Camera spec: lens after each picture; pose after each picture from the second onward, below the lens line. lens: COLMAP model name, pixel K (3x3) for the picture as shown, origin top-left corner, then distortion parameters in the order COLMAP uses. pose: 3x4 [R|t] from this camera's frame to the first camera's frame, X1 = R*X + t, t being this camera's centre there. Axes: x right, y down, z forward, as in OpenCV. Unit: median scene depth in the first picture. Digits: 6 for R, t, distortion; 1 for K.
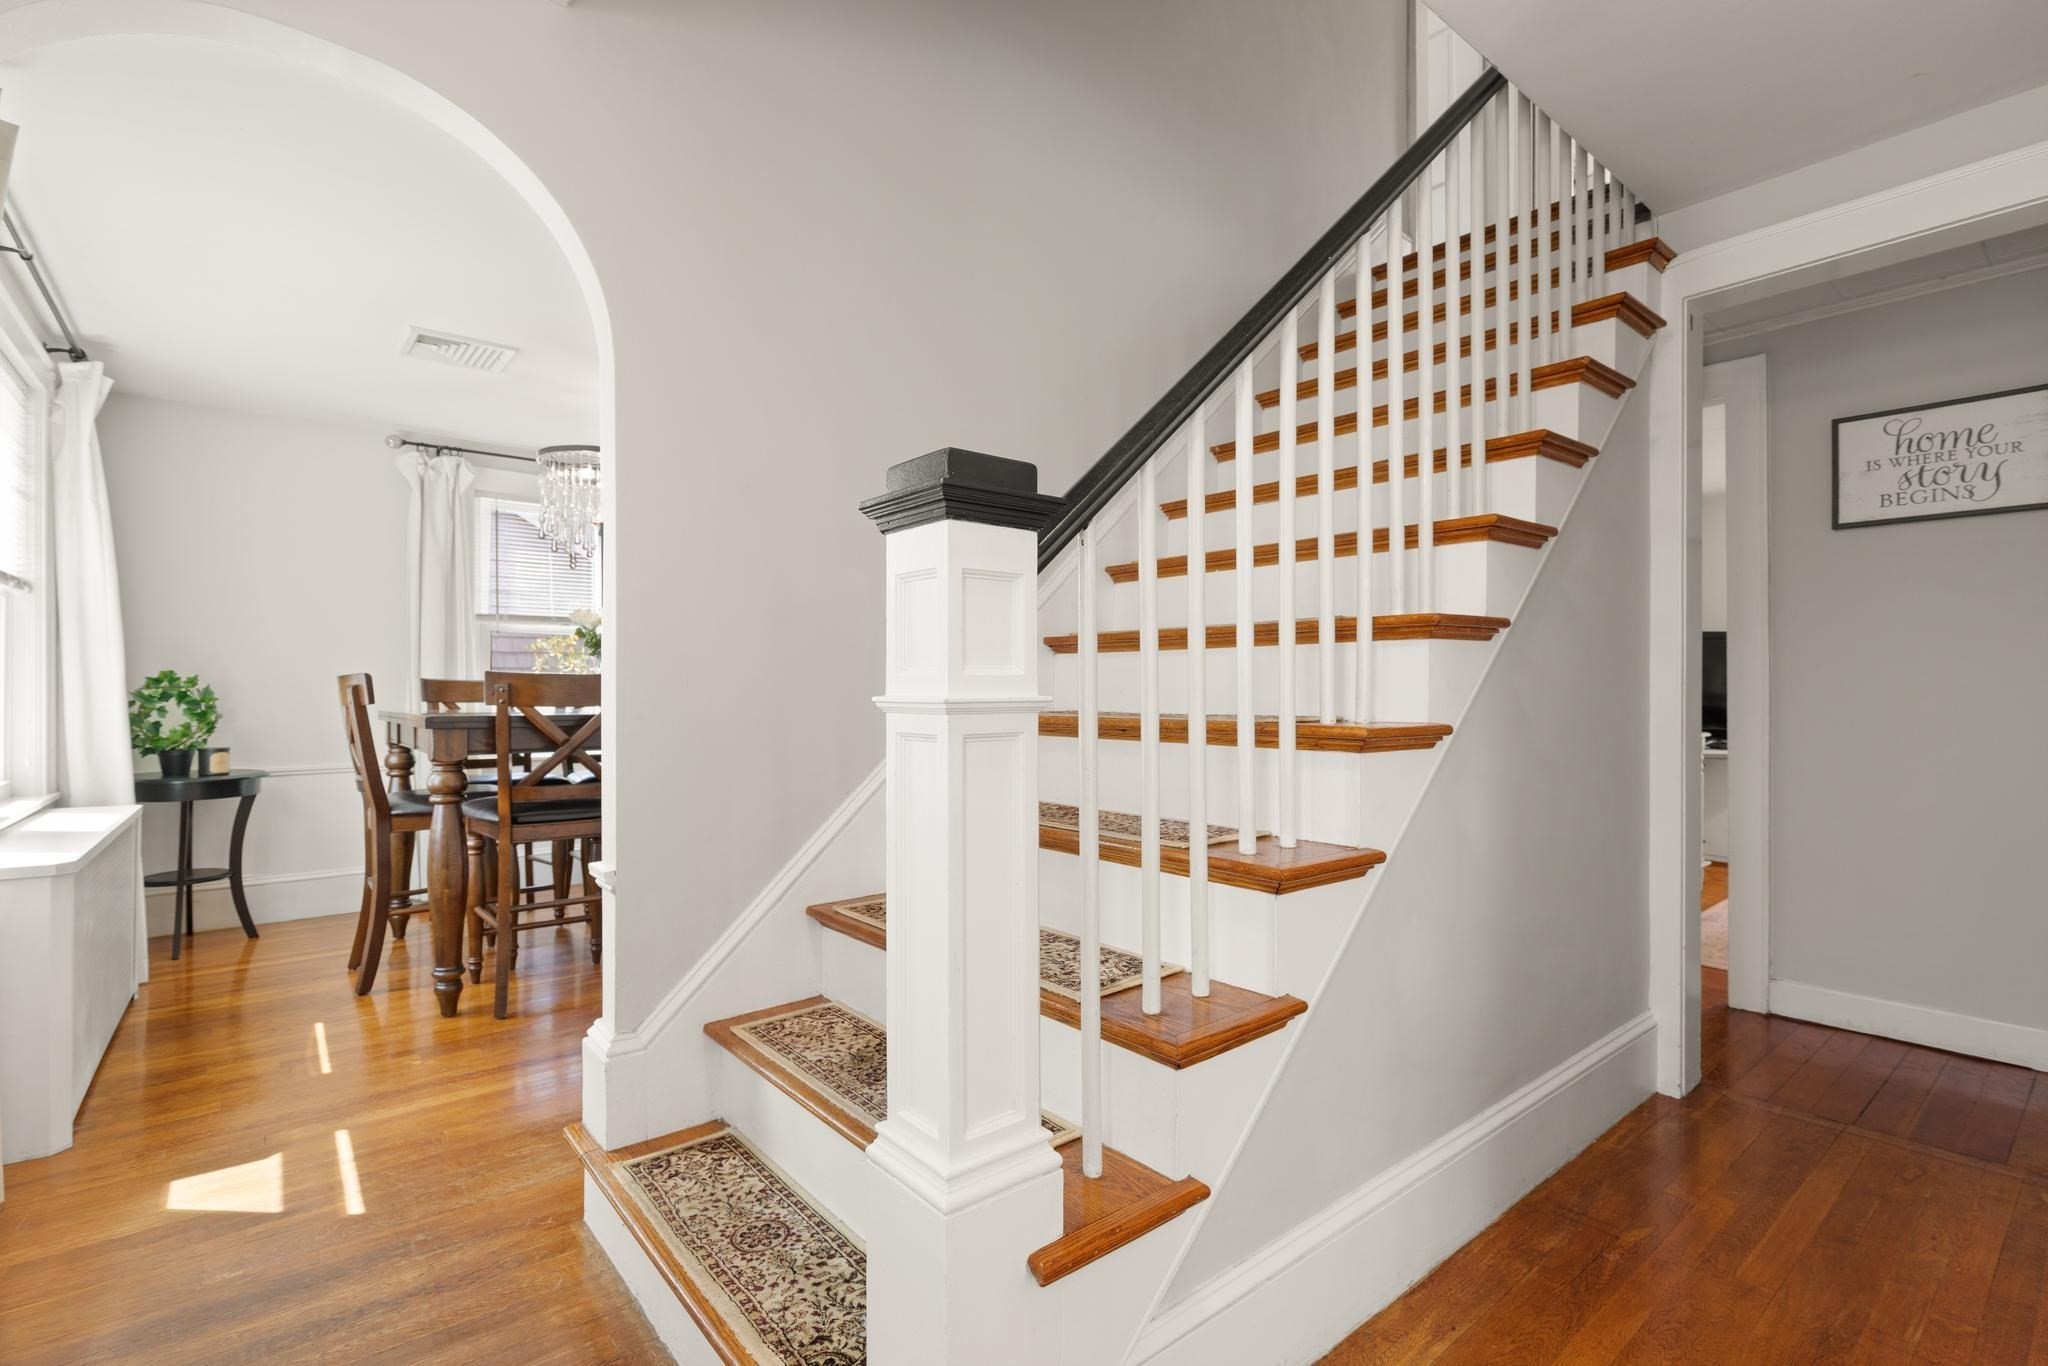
lens RADIAL K [[954.1, 0, 1029.6], [0, 954.1, 689.7], [0, 0, 1]] dist [-0.004183, -0.000463]
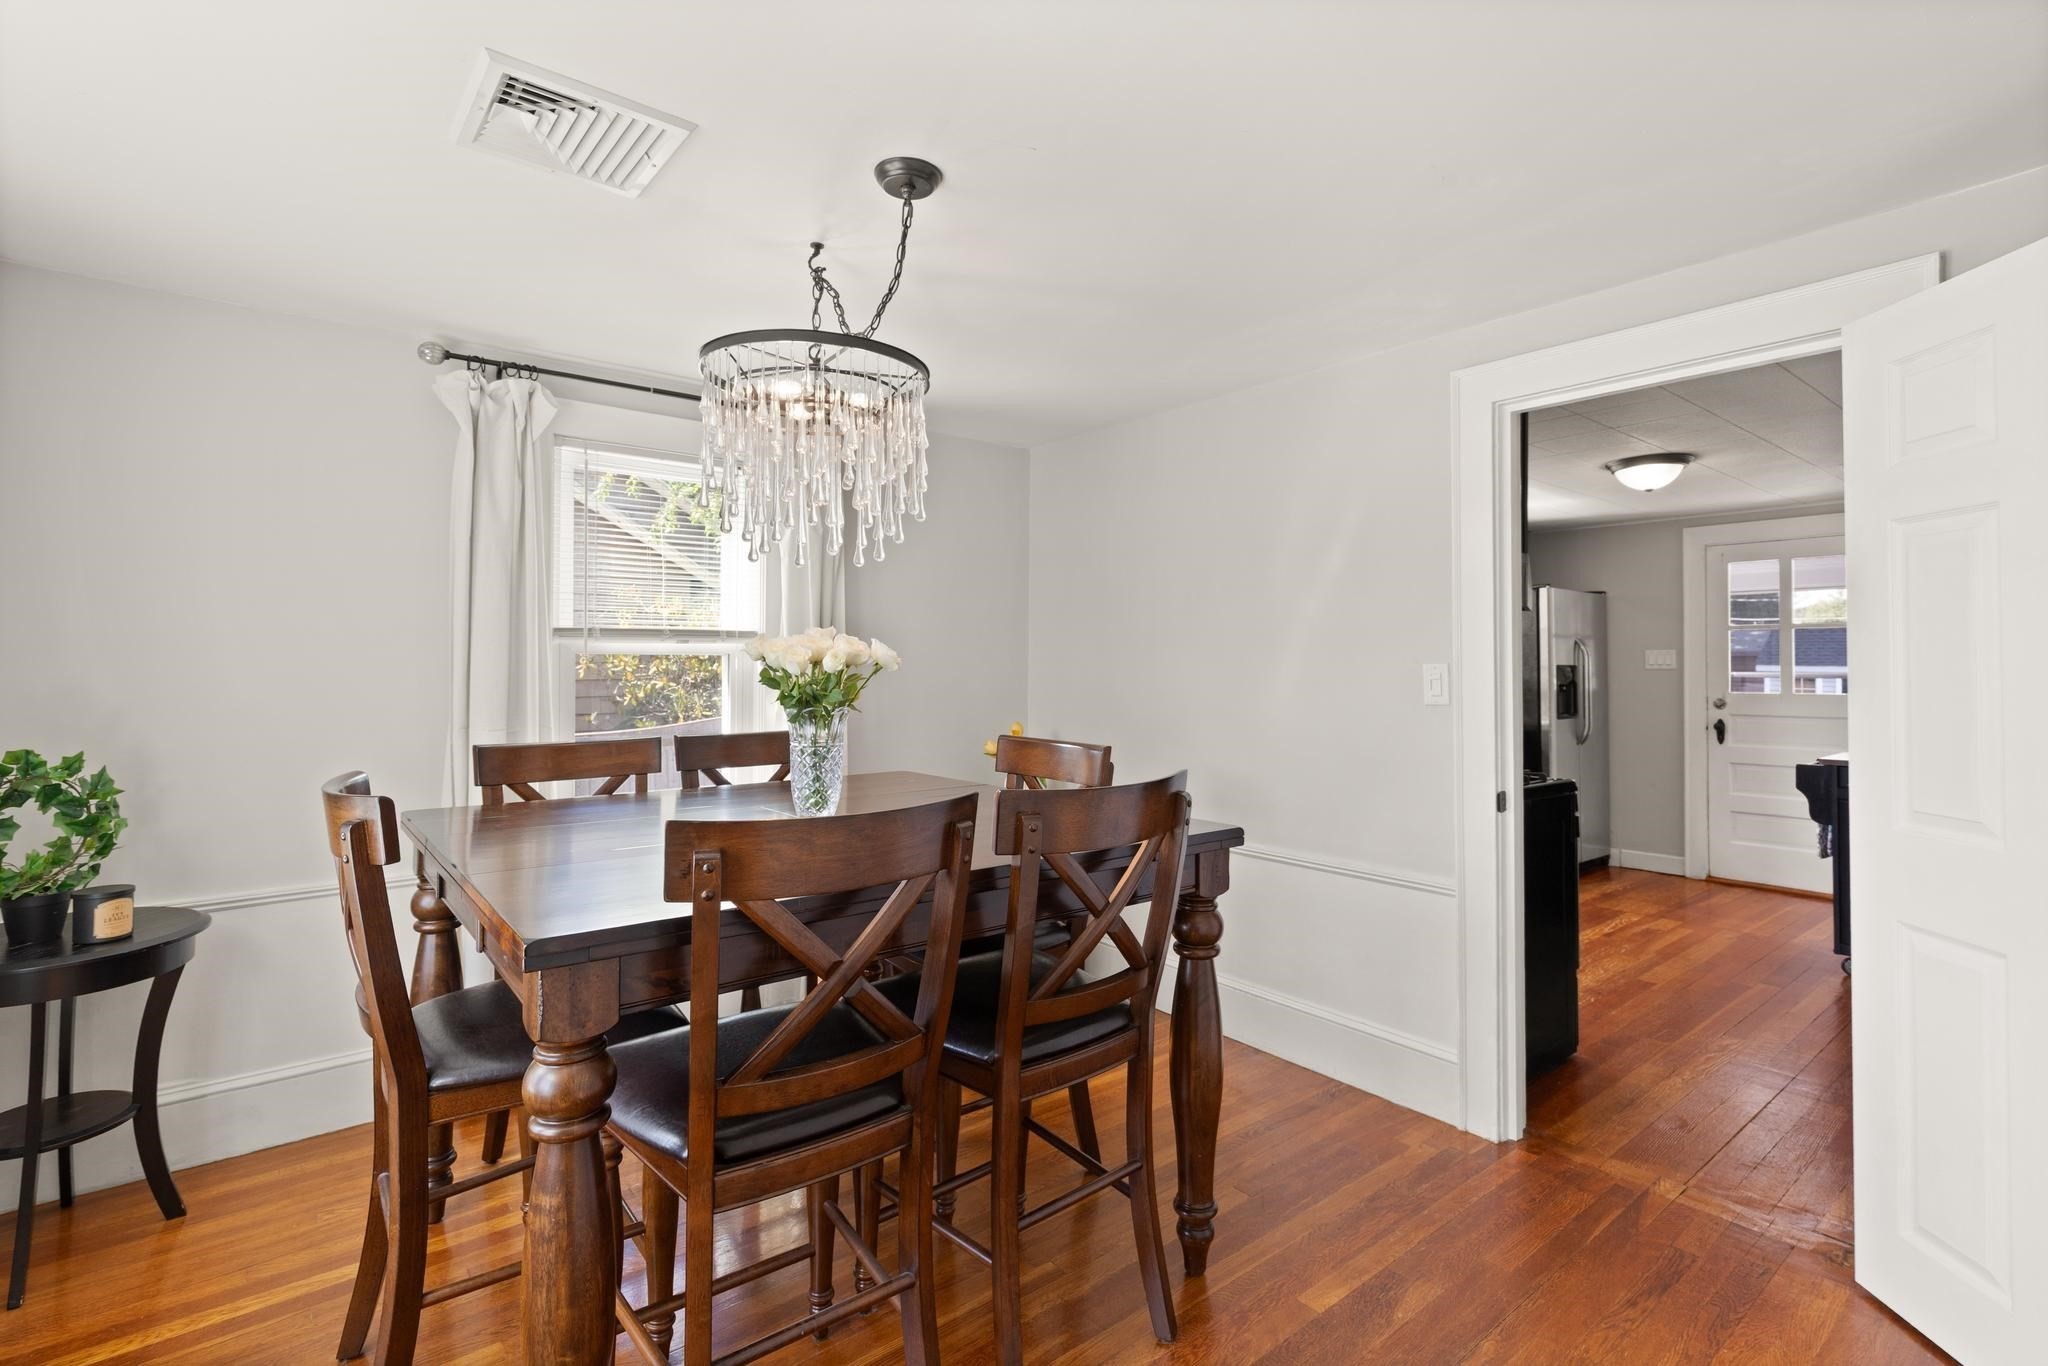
lens RADIAL K [[960.5, 0, 1020.4], [0, 960.5, 646.5], [0, 0, 1]] dist [-0.003482, -0.001242]
pose [[0.999804, 0.002376, -0.019670, -0.317432], [-0.002794, 0.999770, -0.021245, -0.067232], [0.019615, 0.021296, 0.999581, 0.452770]]
